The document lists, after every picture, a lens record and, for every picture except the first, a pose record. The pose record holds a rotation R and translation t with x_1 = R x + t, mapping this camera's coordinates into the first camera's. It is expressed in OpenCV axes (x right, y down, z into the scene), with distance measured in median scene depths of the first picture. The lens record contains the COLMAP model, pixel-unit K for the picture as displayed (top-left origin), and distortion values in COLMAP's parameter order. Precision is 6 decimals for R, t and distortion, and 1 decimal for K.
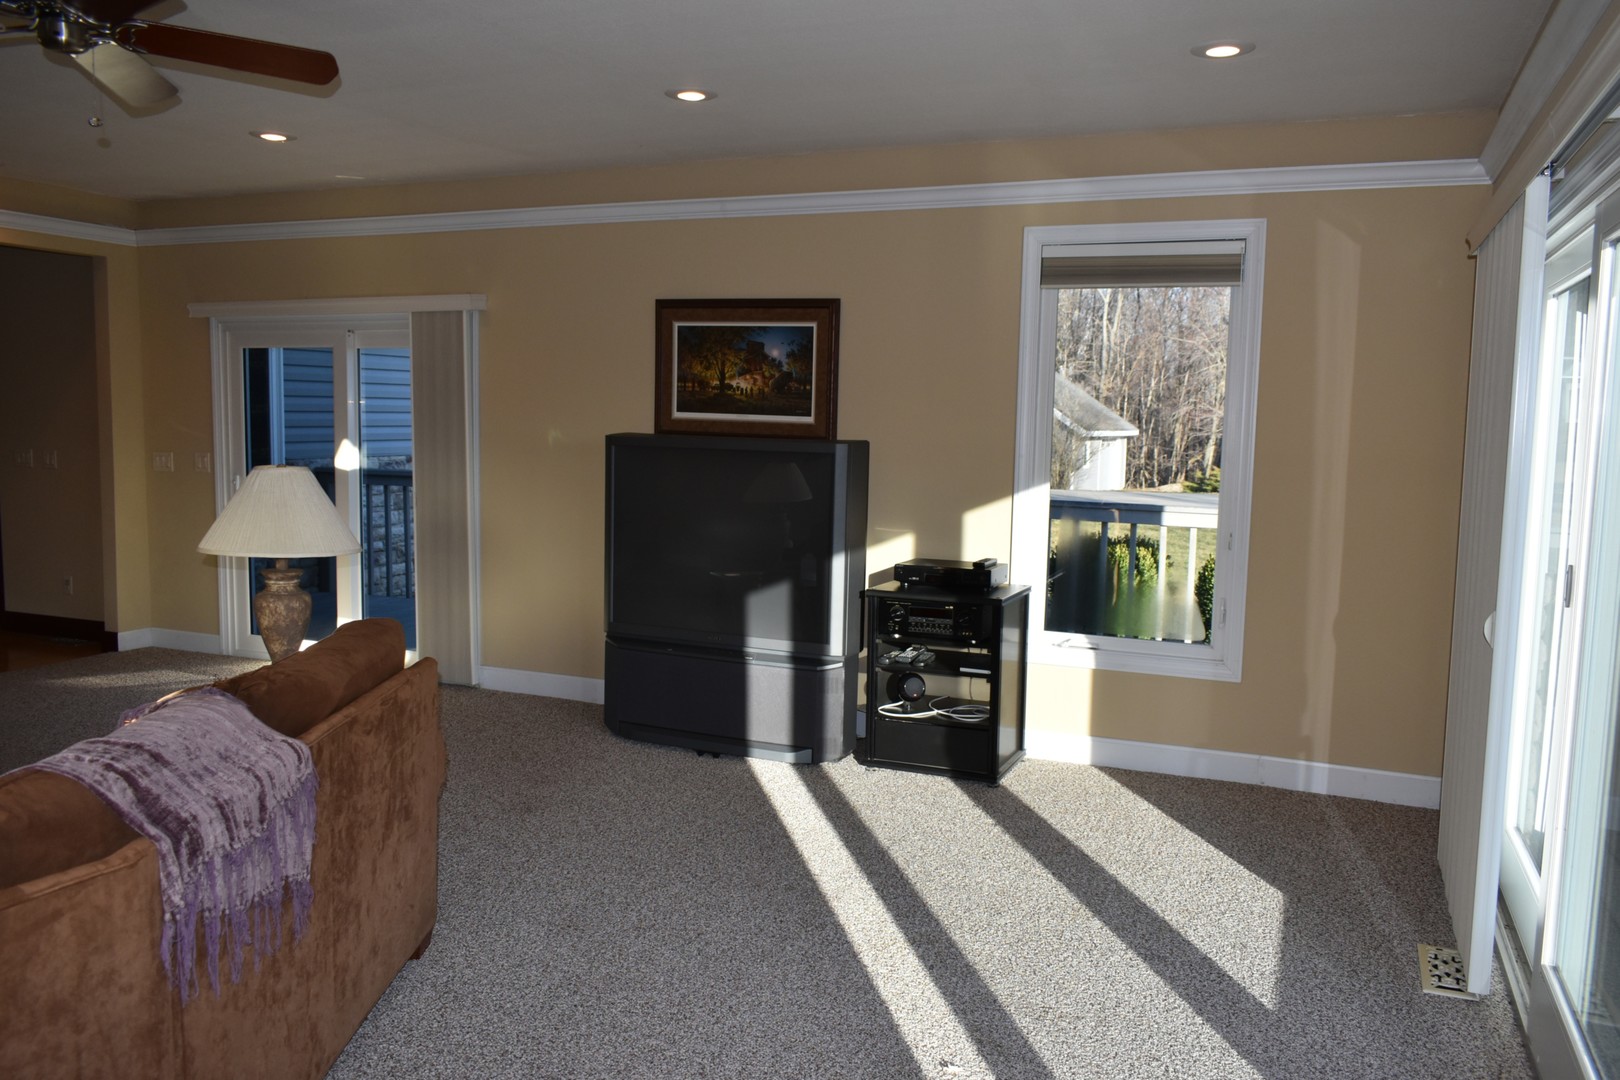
lens RADIAL K [[1240.1, 0, 807.6], [0, 1240.1, 537.5], [0, 0, 1]] dist [-0.024602, 0.017259]
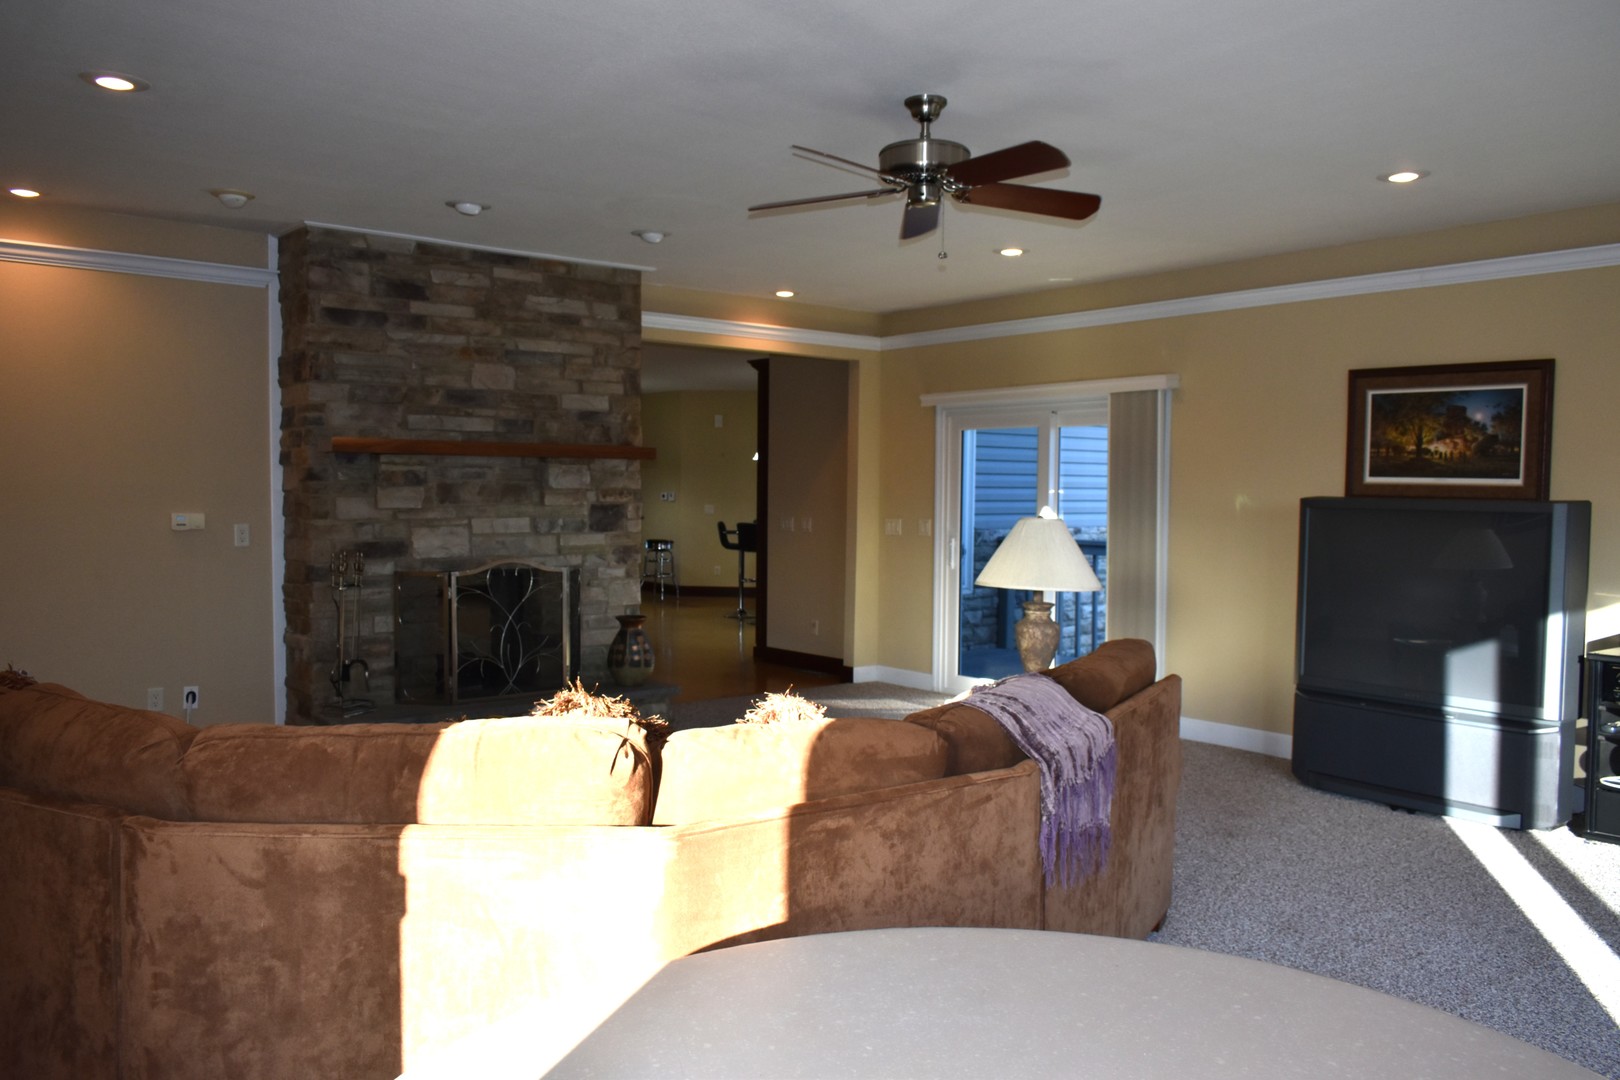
lens RADIAL K [[1240.1, 0, 812.8], [0, 1240.1, 540.4], [0, 0, 1]] dist [-0.024602, 0.017259]
pose [[0.884410, 0.008432, -0.466635, -0.039469], [-0.039500, 0.997602, -0.056837, 0.032398], [0.465036, 0.068699, 0.882622, -0.138813]]
